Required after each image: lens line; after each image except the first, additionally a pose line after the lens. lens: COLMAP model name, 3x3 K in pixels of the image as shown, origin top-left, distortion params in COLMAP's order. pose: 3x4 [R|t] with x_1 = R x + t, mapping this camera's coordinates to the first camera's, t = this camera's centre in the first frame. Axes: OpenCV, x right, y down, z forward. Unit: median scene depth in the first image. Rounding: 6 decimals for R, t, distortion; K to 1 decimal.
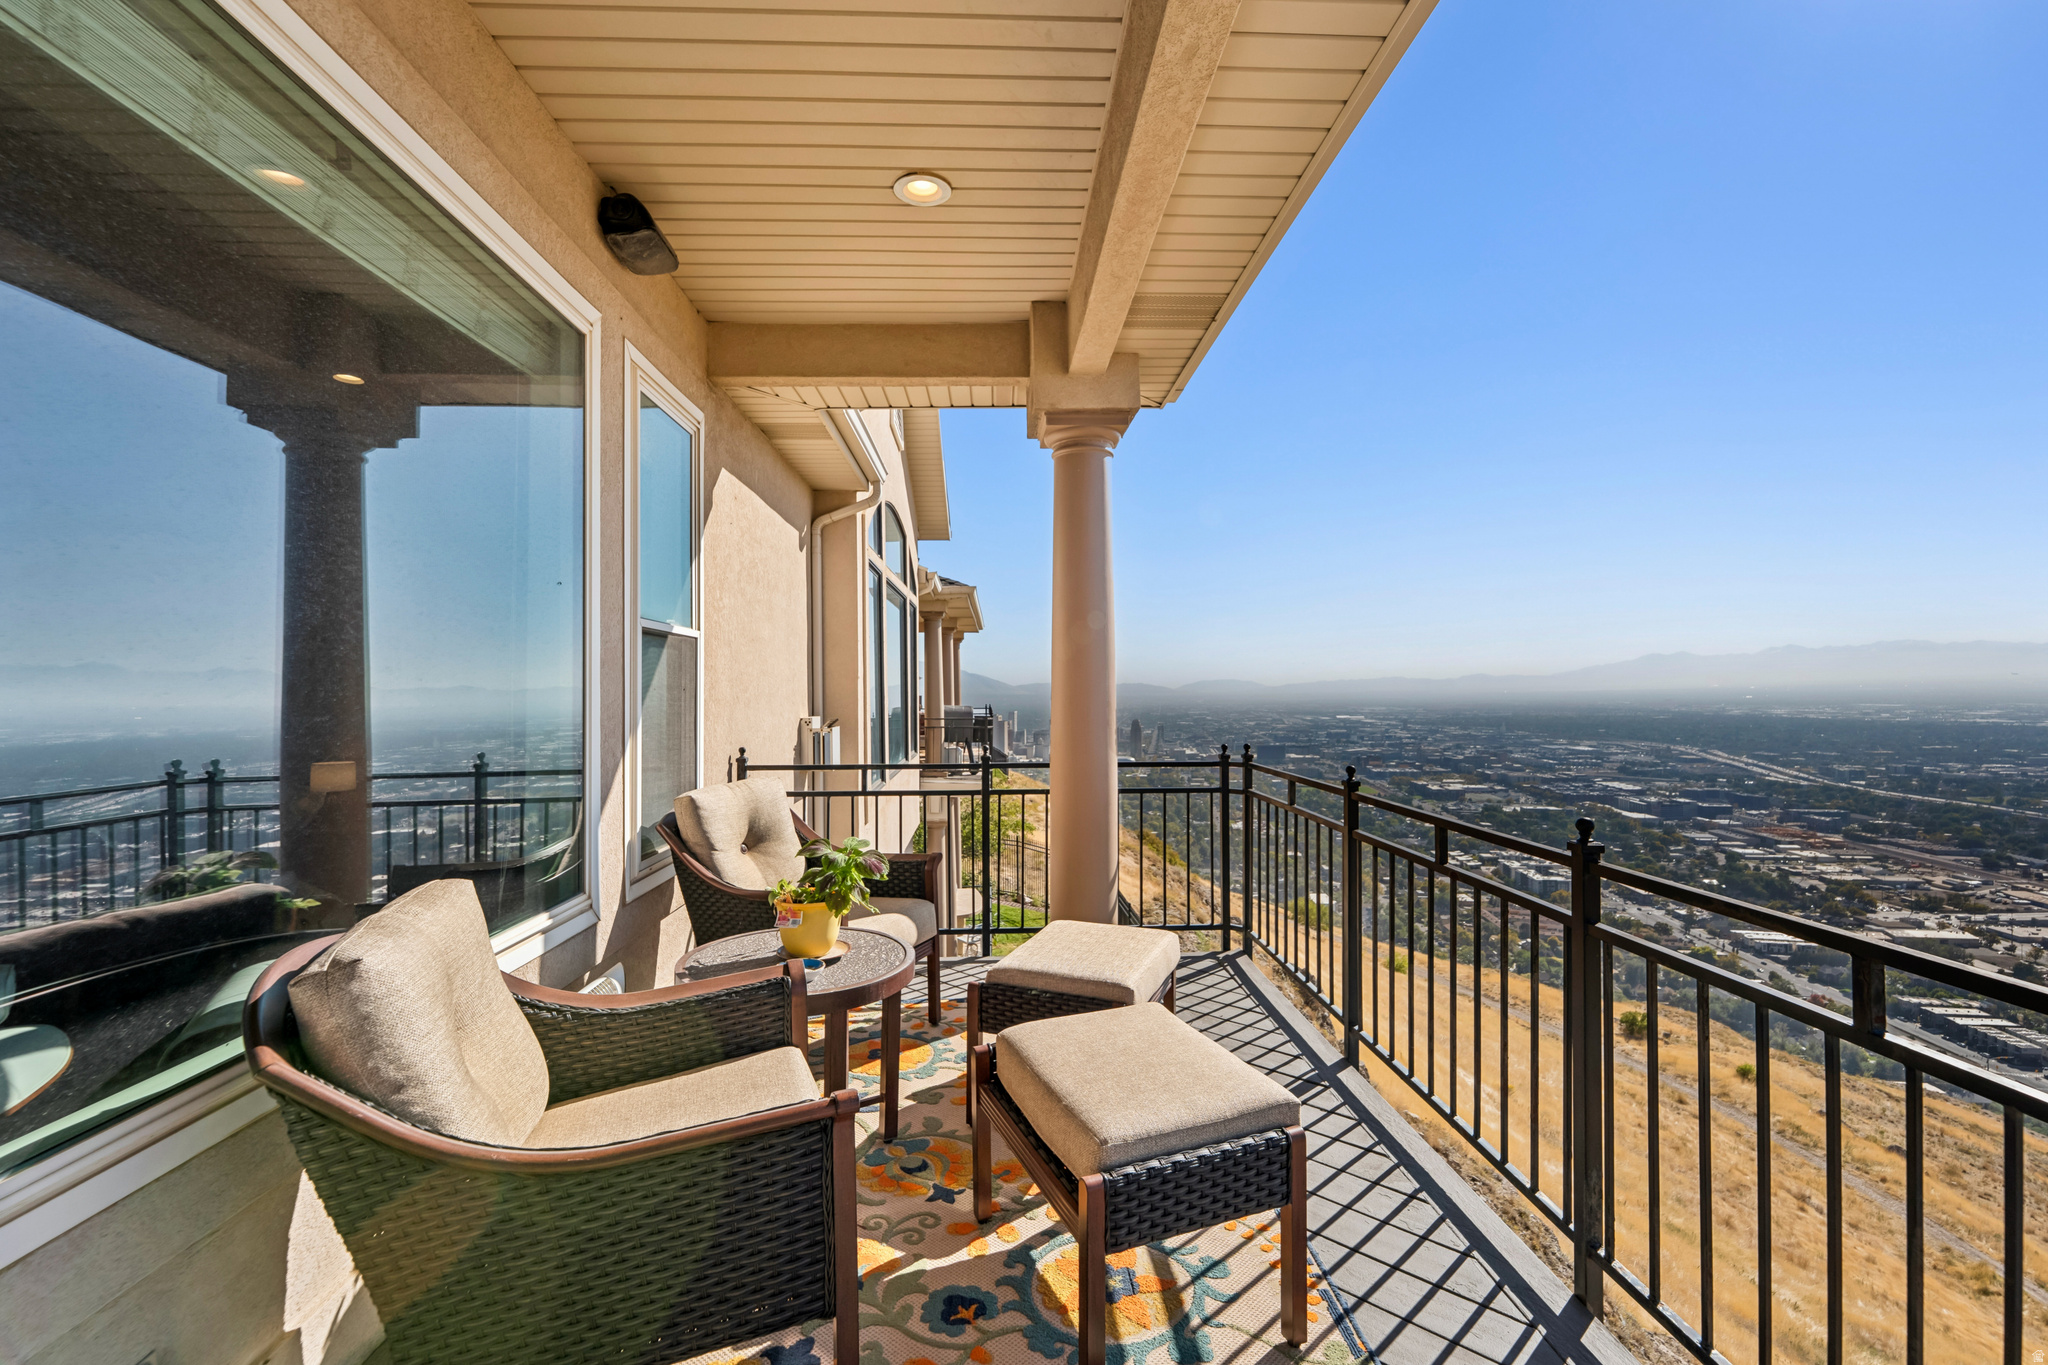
lens RADIAL K [[863.2, 0, 1024.0], [0, 863.2, 682.5], [0, 0, 1]] dist [0.001639, 0.000050]
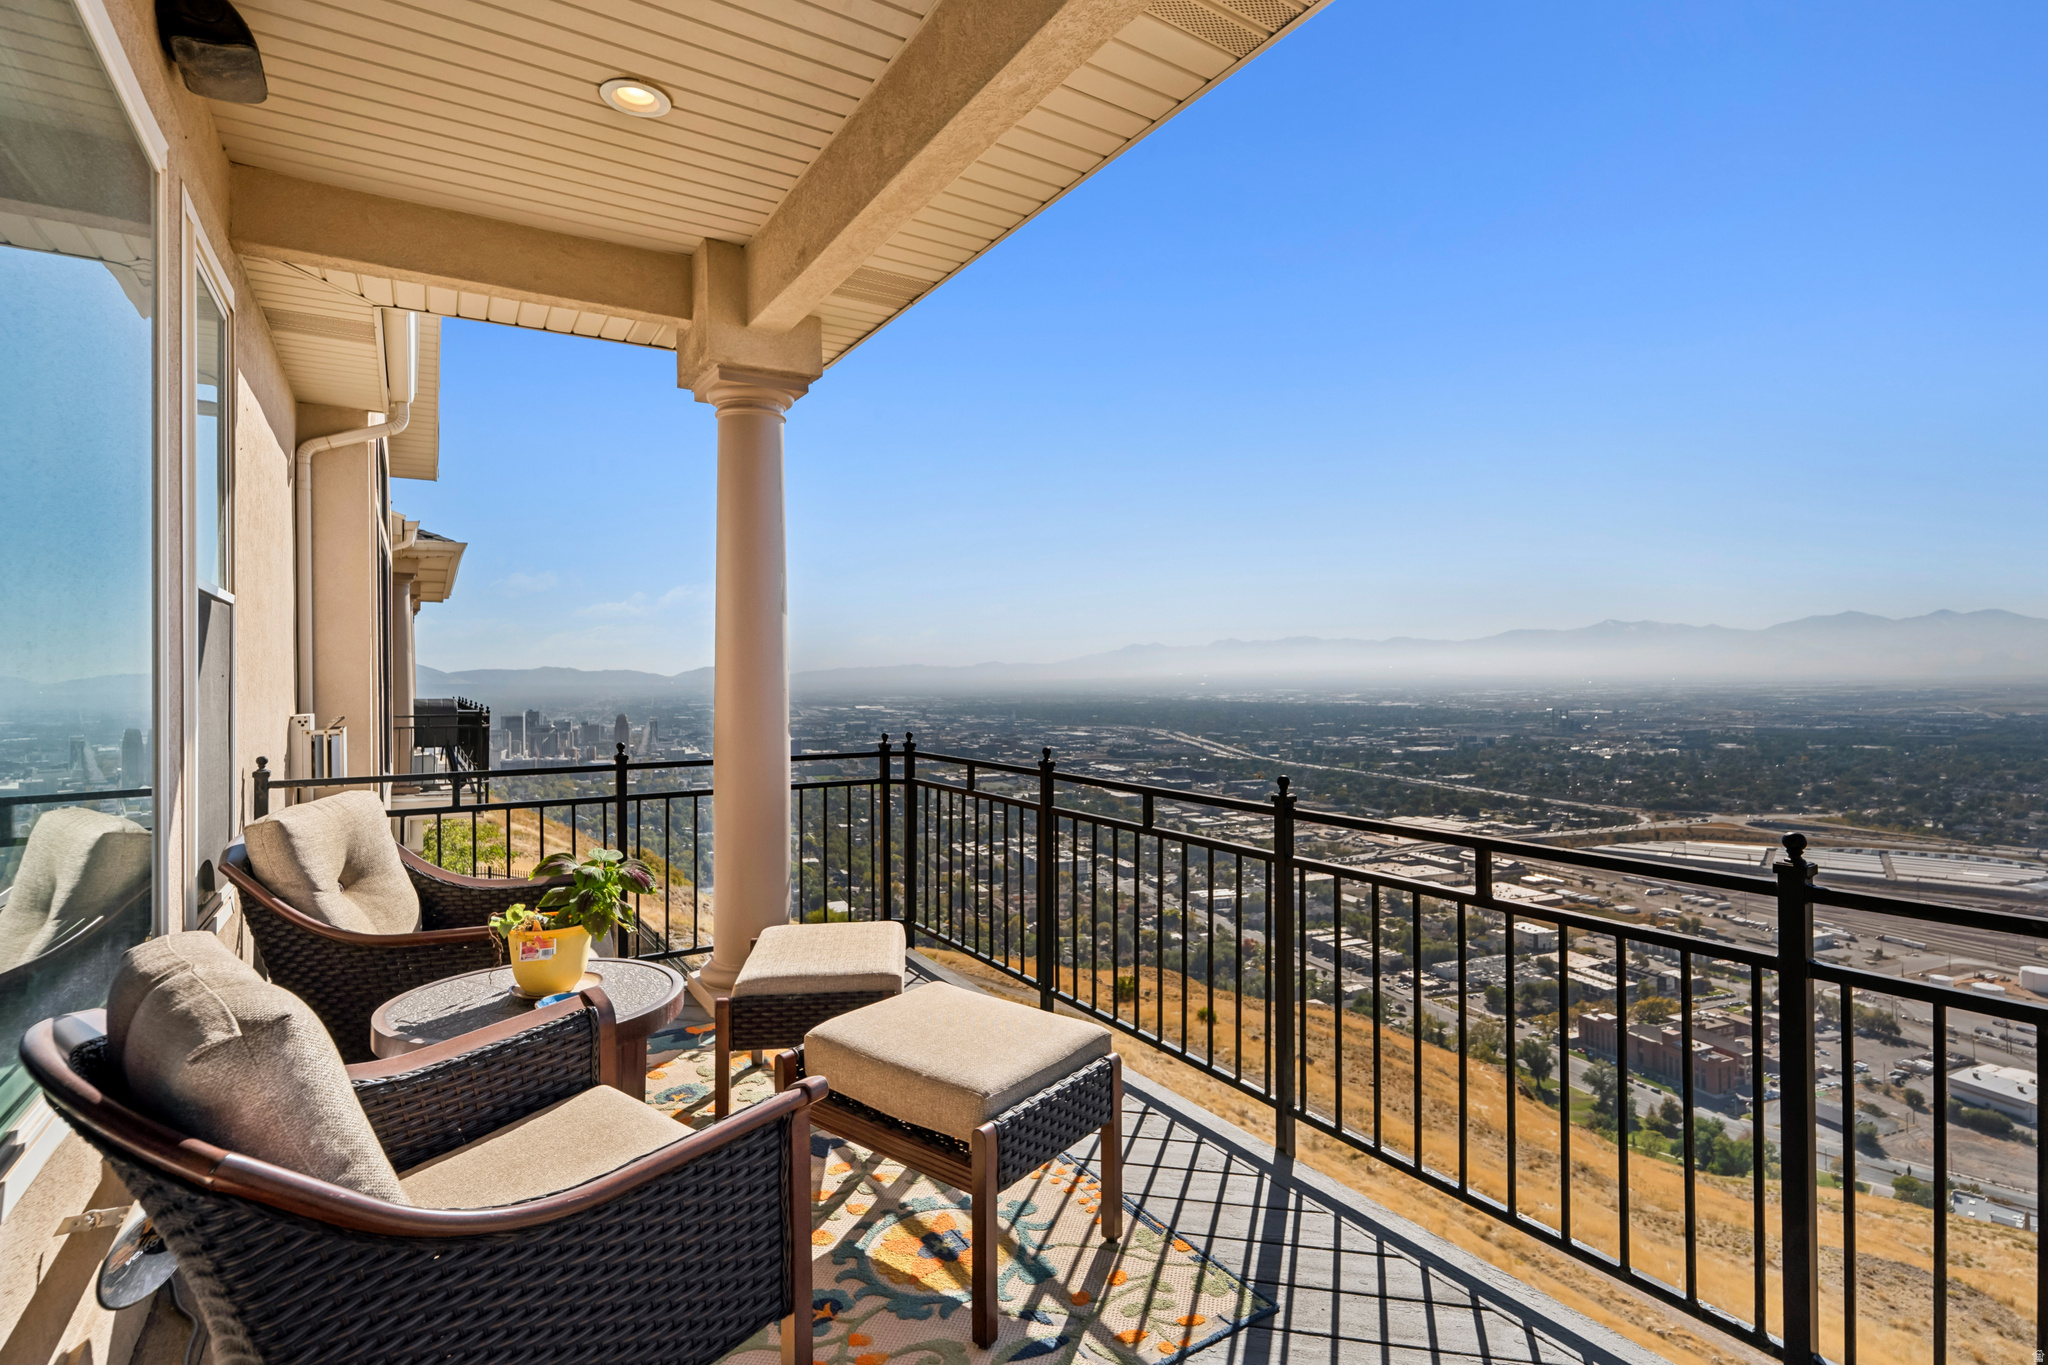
lens RADIAL K [[984.9, 0, 1026.1], [0, 984.9, 672.1], [0, 0, 1]] dist [0.002565, -0.000027]
pose [[0.866645, 0.001988, 0.498922, -0.205603], [-0.003197, 0.999994, 0.001567, 0.000919], [-0.498916, -0.002953, 0.866645, -0.038571]]
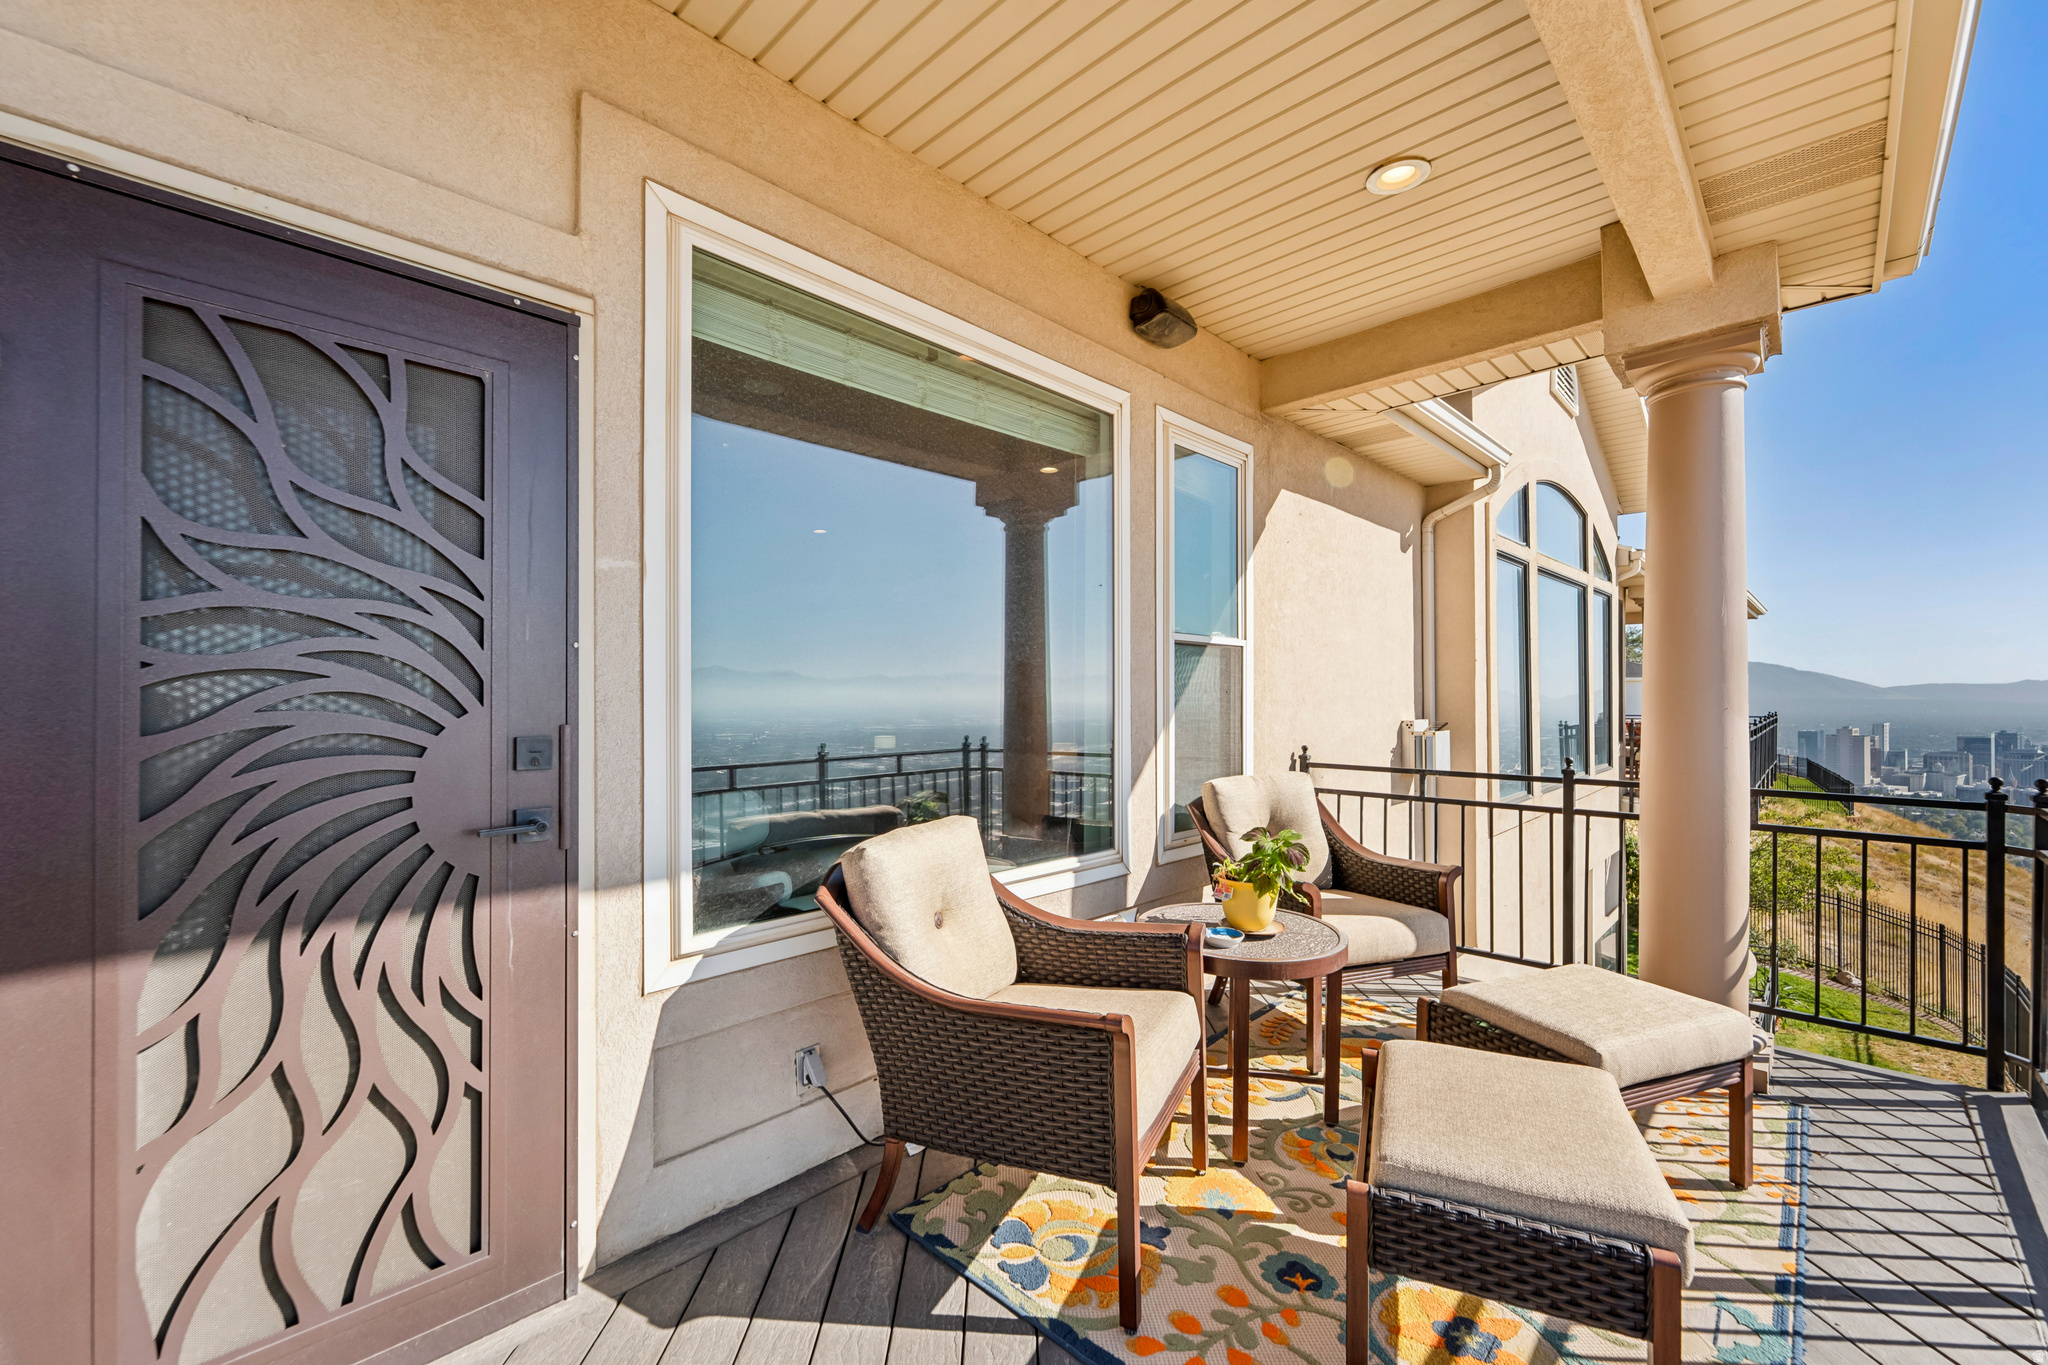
lens RADIAL K [[836.5, 0, 1018.4], [0, 836.5, 703.1], [0, 0, 1]] dist [0.003645, 0.000457]
pose [[0.688043, 0.012292, -0.725566, 0.209058], [0.003557, 0.999787, 0.020311, -0.000512], [0.725661, -0.016555, 0.687853, 0.025969]]
